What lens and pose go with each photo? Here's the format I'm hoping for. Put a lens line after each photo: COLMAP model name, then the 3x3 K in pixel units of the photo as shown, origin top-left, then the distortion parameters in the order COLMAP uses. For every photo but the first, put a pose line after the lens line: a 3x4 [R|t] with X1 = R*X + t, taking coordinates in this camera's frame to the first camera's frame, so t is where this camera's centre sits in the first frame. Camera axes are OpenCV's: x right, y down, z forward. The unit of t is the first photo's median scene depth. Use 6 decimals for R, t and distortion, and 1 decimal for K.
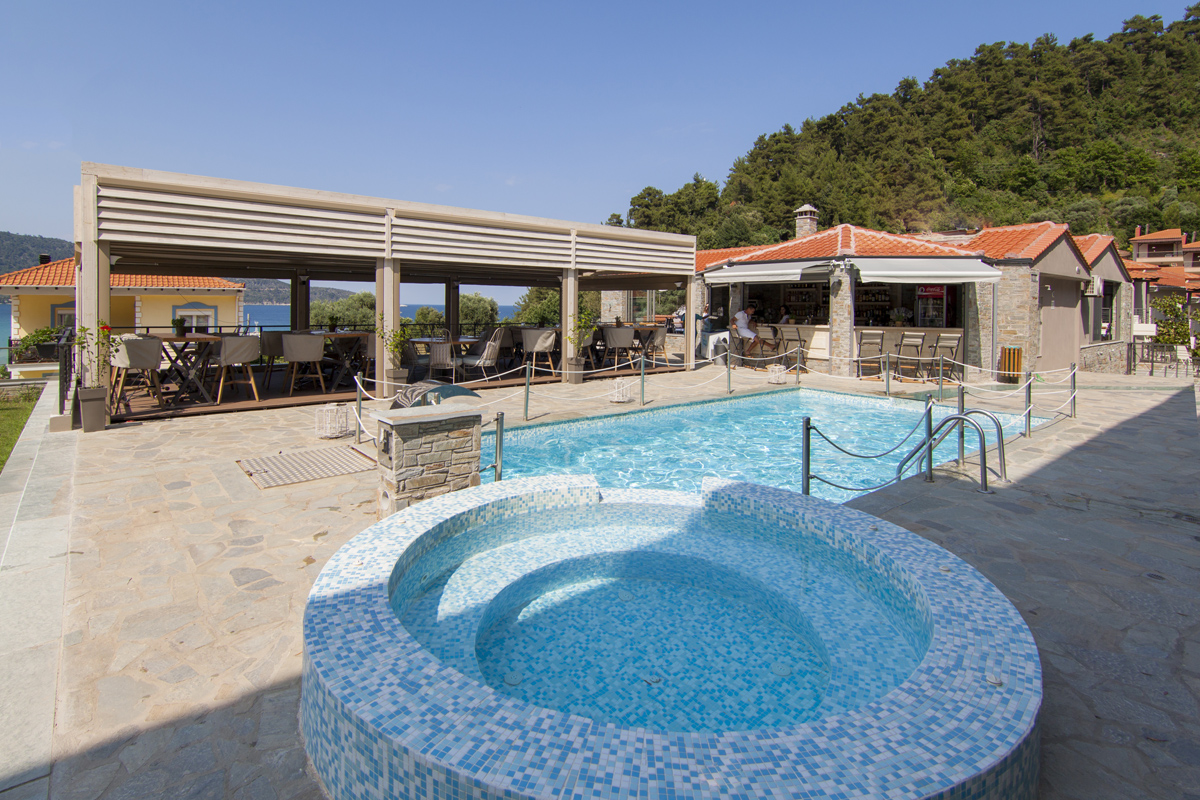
lens RADIAL K [[620.8, 0, 649.8], [0, 620.8, 311.2], [0, 0, 1]] dist [0.050086, -0.001506]
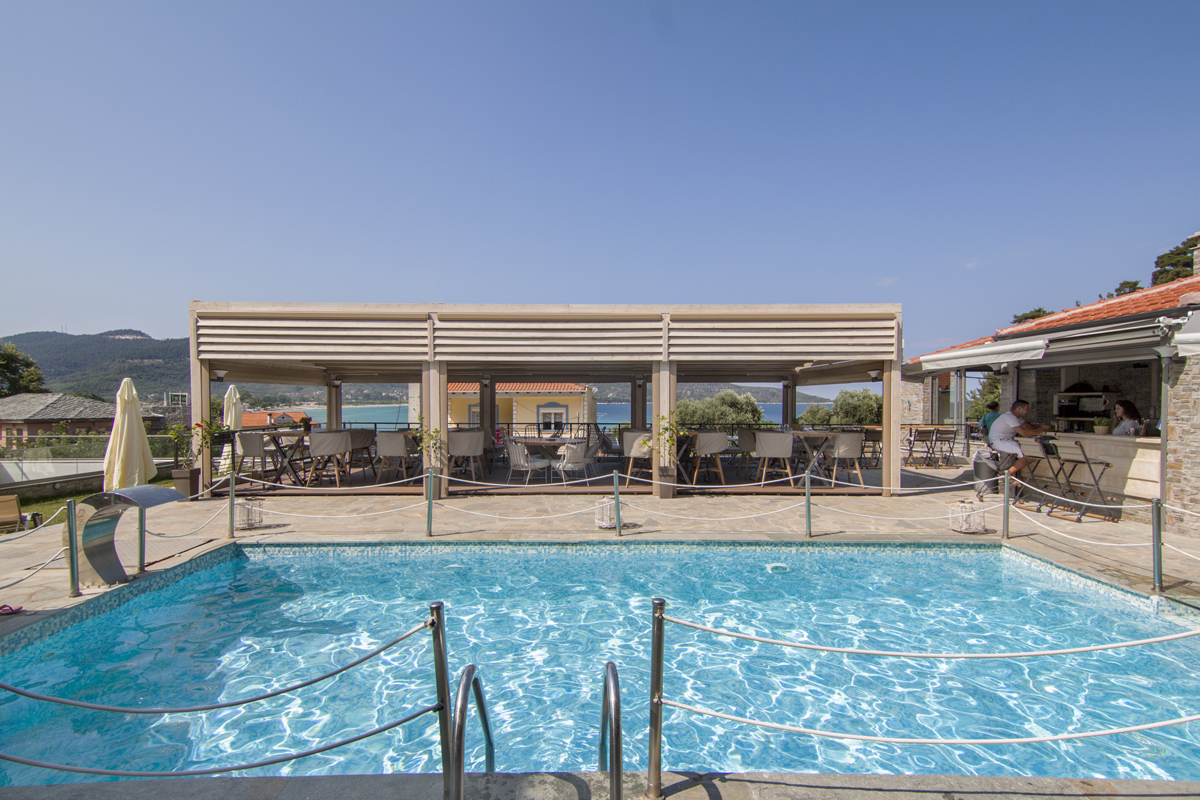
lens RADIAL K [[620.8, 0, 600.2], [0, 620.8, 395.1], [0, 0, 1]] dist [0.050086, -0.001506]
pose [[0.744356, -0.014651, -0.667622, 0.371064], [-0.000466, 0.999748, -0.022459, -0.002835], [0.667783, 0.017028, 0.744161, 0.319167]]
